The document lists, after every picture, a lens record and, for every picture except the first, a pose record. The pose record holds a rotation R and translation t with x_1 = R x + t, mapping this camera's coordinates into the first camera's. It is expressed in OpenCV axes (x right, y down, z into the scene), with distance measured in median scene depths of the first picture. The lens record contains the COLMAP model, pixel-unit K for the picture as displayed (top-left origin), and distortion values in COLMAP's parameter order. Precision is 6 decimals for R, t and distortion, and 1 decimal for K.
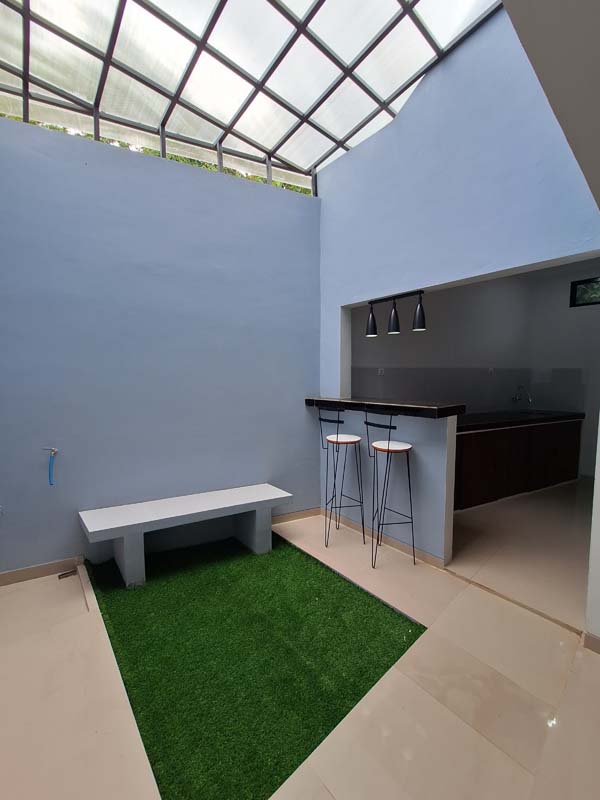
lens RADIAL K [[314.8, 0, 300.0], [0, 314.8, 400.0], [0, 0, 1]] dist [0.000936, 0.000030]
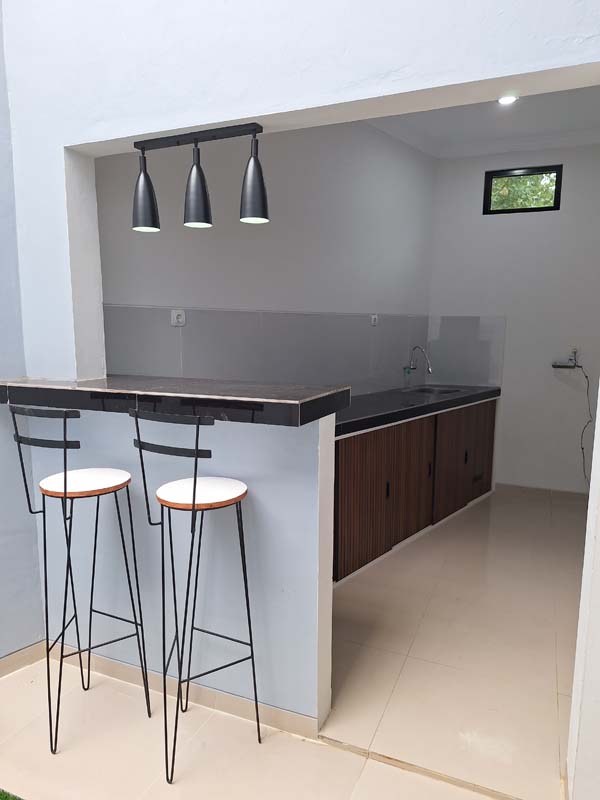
lens RADIAL K [[537.8, 0, 300.0], [0, 537.8, 400.0], [0, 0, 1]] dist [0.036105, -0.000266]
pose [[0.898903, -0.051031, 0.435165, 0.092077], [0.024357, 0.997478, 0.066659, -0.022468], [-0.437470, -0.049321, 0.897880, 0.272951]]
